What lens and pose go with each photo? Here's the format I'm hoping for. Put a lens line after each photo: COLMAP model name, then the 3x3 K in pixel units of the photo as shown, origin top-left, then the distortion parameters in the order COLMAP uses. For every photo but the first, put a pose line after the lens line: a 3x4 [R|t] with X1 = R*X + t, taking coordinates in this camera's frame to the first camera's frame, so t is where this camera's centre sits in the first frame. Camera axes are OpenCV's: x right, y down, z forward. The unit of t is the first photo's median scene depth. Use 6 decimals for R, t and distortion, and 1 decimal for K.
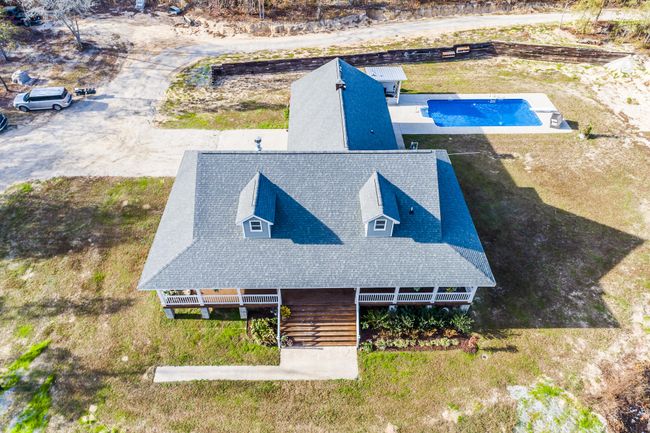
lens RADIAL K [[434.6, 0, 321.1], [0, 434.6, 217.6], [0, 0, 1]] dist [0.034899, 0.000792]
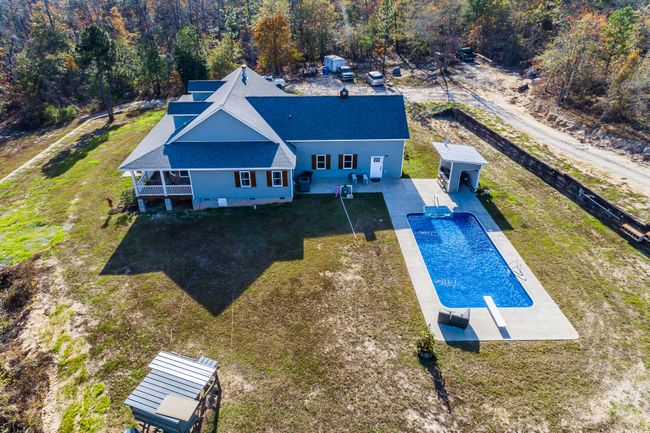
lens RADIAL K [[440.6, 0, 325.4], [0, 440.6, 209.6], [0, 0, 1]] dist [0.039088, 0.004122]
pose [[0.022777, 0.485969, -0.873679, 0.790803], [-0.699402, 0.632196, 0.333414, -0.313540], [0.714365, 0.603459, 0.354287, 0.505600]]
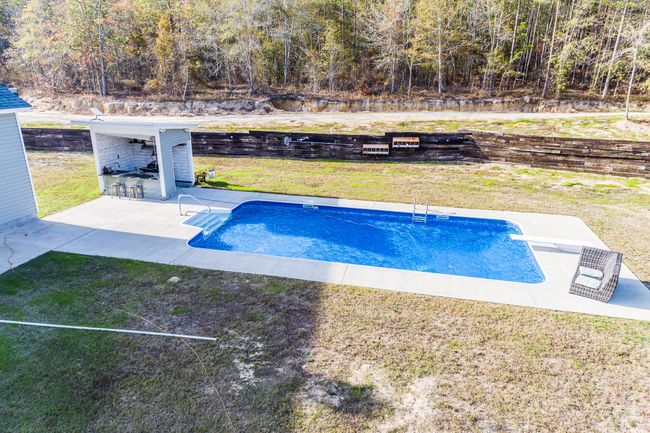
lens RADIAL K [[440.6, 0, 325.4], [0, 440.6, 209.6], [0, 0, 1]] dist [0.039088, 0.004122]
pose [[0.970936, 0.075889, -0.226988, 0.361593], [-0.168714, 0.889707, -0.424214, -0.093462], [0.169760, 0.450181, 0.876652, 0.598668]]
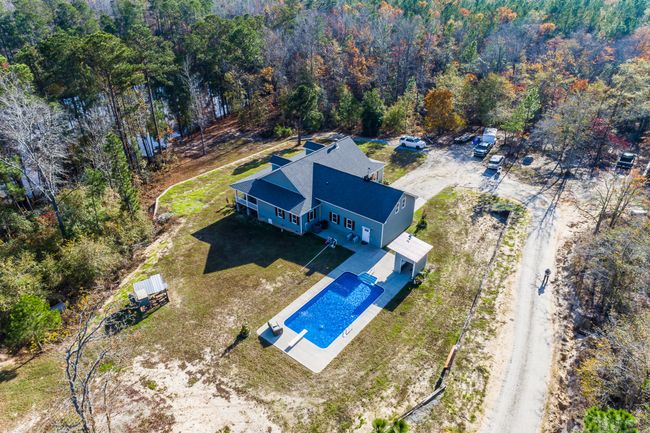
lens RADIAL K [[440.6, 0, 325.4], [0, 440.6, 209.6], [0, 0, 1]] dist [0.039088, 0.004122]
pose [[-0.636659, 0.367536, -0.677925, 0.853225], [-0.546970, 0.404470, 0.732958, -0.909121], [0.543589, 0.837449, -0.056479, 0.746381]]
